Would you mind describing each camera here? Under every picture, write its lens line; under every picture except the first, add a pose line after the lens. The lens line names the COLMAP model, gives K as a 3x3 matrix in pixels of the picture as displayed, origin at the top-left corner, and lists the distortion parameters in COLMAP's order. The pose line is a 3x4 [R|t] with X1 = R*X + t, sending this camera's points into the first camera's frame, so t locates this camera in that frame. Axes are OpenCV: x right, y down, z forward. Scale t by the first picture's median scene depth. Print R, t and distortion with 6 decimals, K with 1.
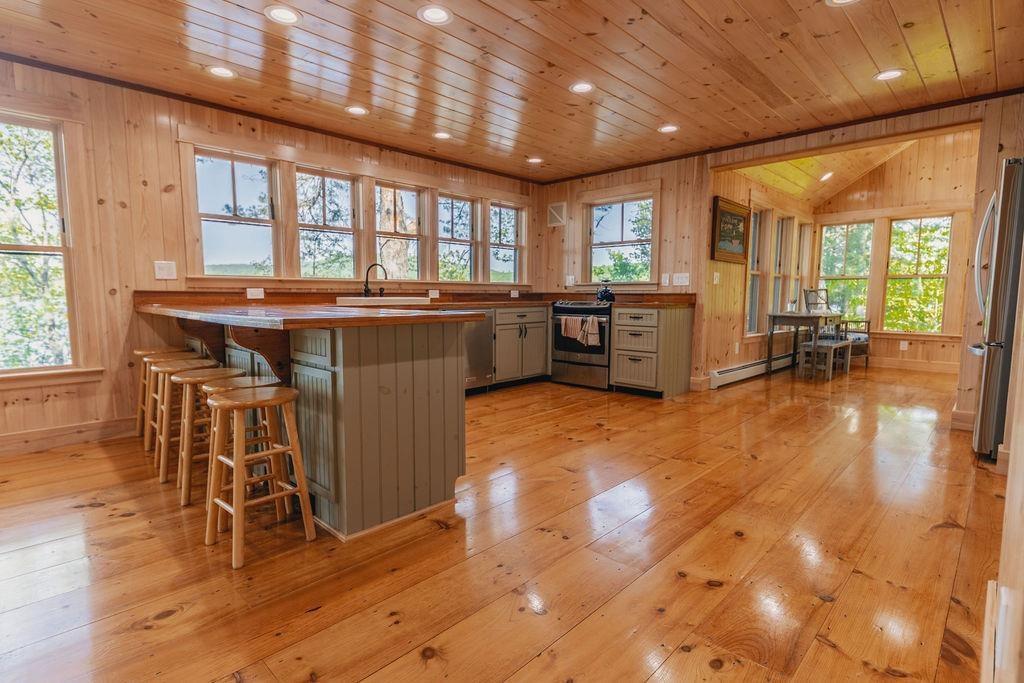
lens RADIAL K [[497.3, 0, 512.0], [0, 497.3, 341.5], [0, 0, 1]] dist [0.005480, -0.008432]
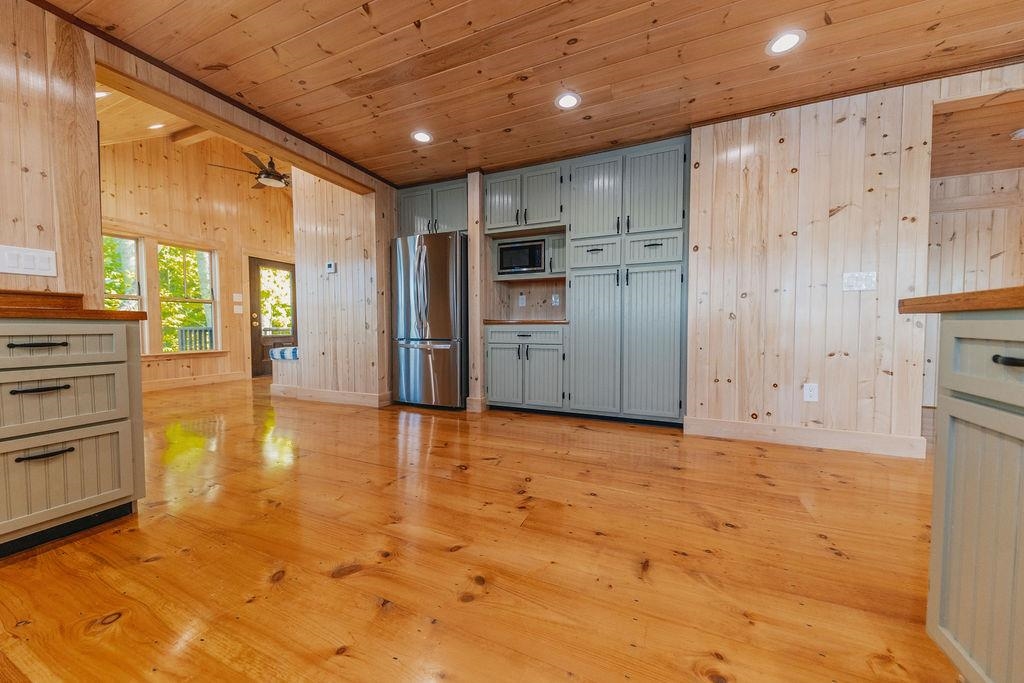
lens RADIAL K [[362.1, 0, 512.0], [0, 362.1, 341.5], [0, 0, 1]] dist [0.001325, -0.003176]
pose [[-0.357552, -0.038682, 0.933092, -0.184074], [0.089894, 0.993077, 0.075616, -0.051996], [-0.929557, 0.110916, -0.351600, 1.012036]]
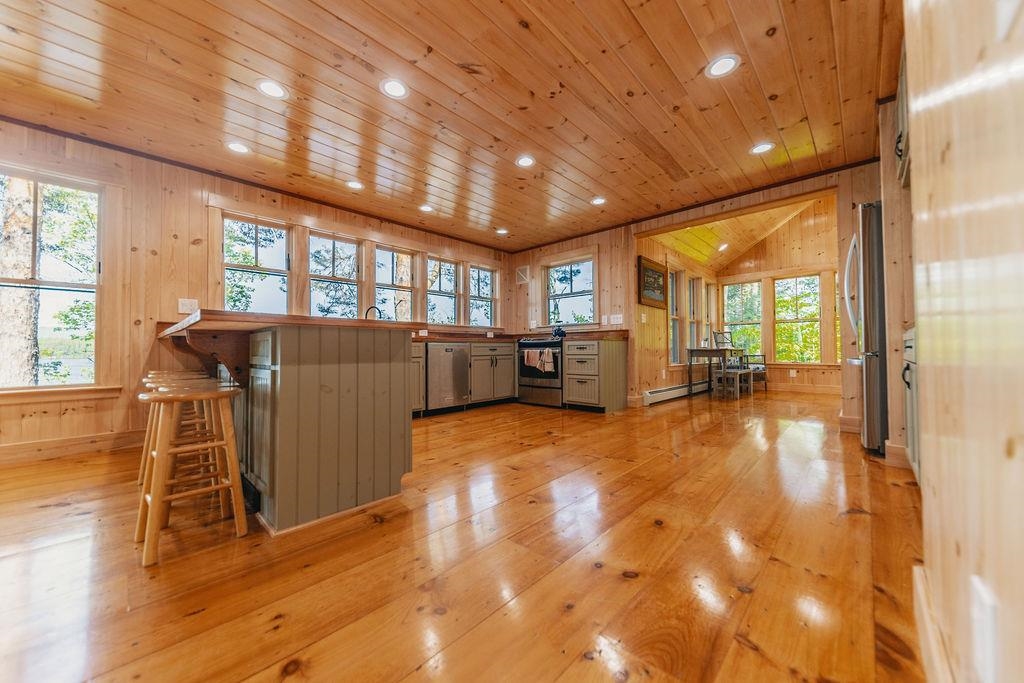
lens RADIAL K [[362.1, 0, 512.0], [0, 362.1, 341.5], [0, 0, 1]] dist [0.001325, -0.003176]
pose [[0.999852, -0.010355, 0.013746, 0.081475], [0.011894, 0.993056, -0.117039, 0.053950], [-0.012439, 0.117185, 0.993032, 0.117036]]
